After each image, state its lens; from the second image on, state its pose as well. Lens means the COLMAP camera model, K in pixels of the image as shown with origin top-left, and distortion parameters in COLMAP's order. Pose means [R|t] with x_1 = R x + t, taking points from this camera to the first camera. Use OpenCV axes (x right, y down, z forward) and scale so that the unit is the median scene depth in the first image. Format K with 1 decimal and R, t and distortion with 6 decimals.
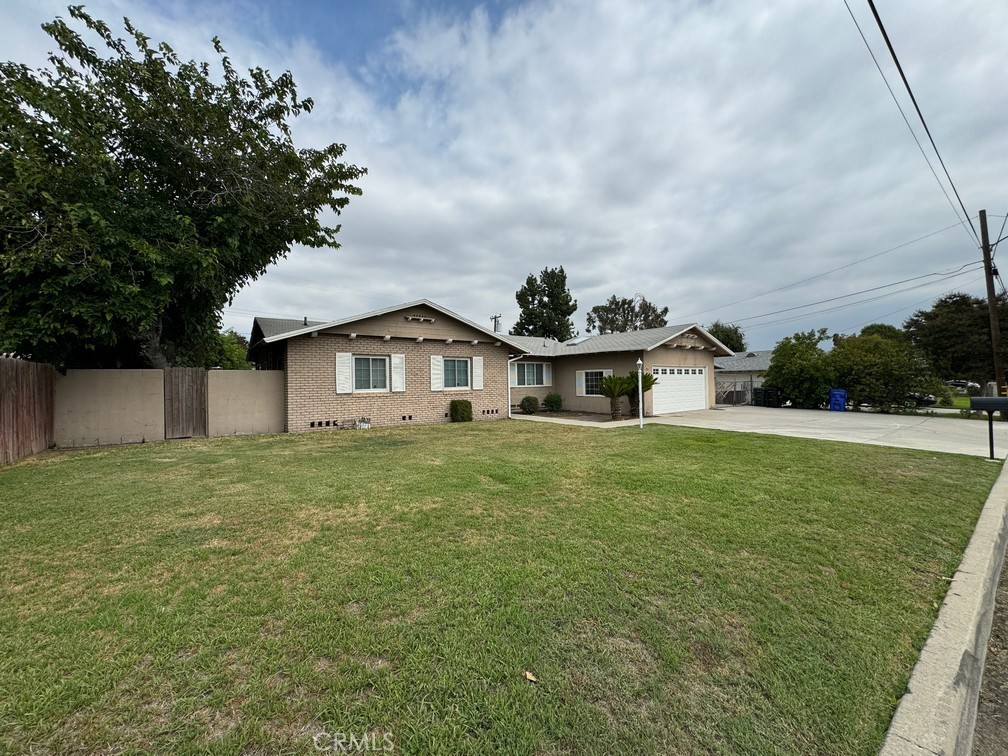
lens RADIAL K [[401.0, 0, 503.5], [0, 401.0, 380.2], [0, 0, 1]] dist [-0.002038, 0.001279]
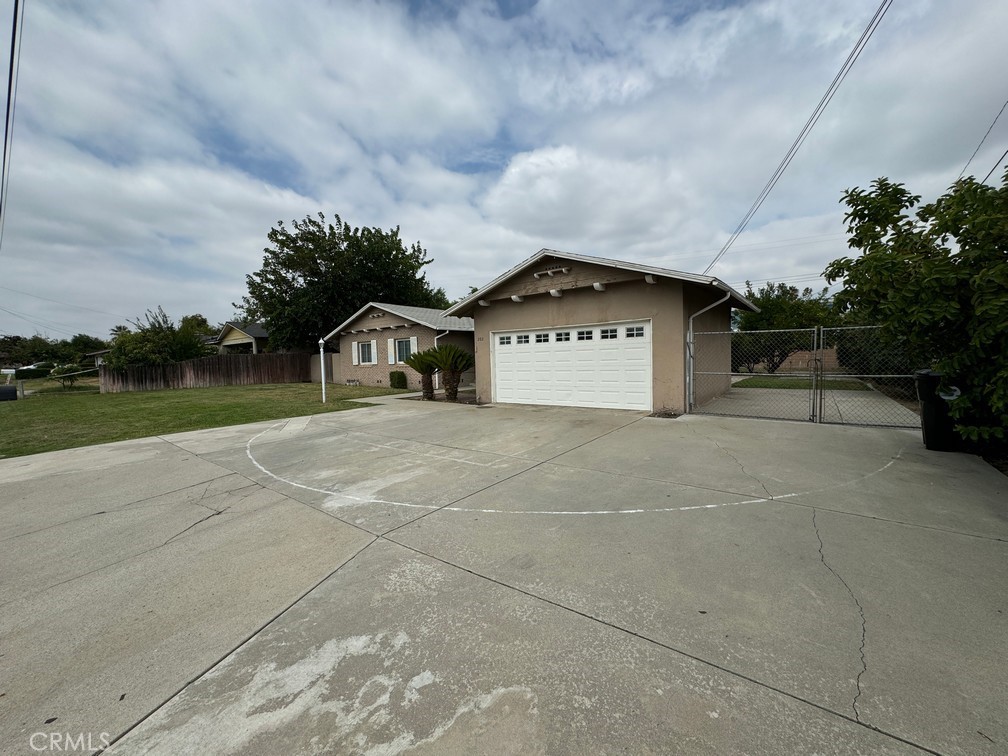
lens RADIAL K [[401.0, 0, 503.5], [0, 401.0, 378.7], [0, 0, 1]] dist [-0.002038, 0.001279]
pose [[0.263675, 0.055795, -0.962997, 1.250942], [0.032894, 0.997225, 0.066785, -0.003127], [0.964051, -0.049286, 0.261108, 0.978471]]
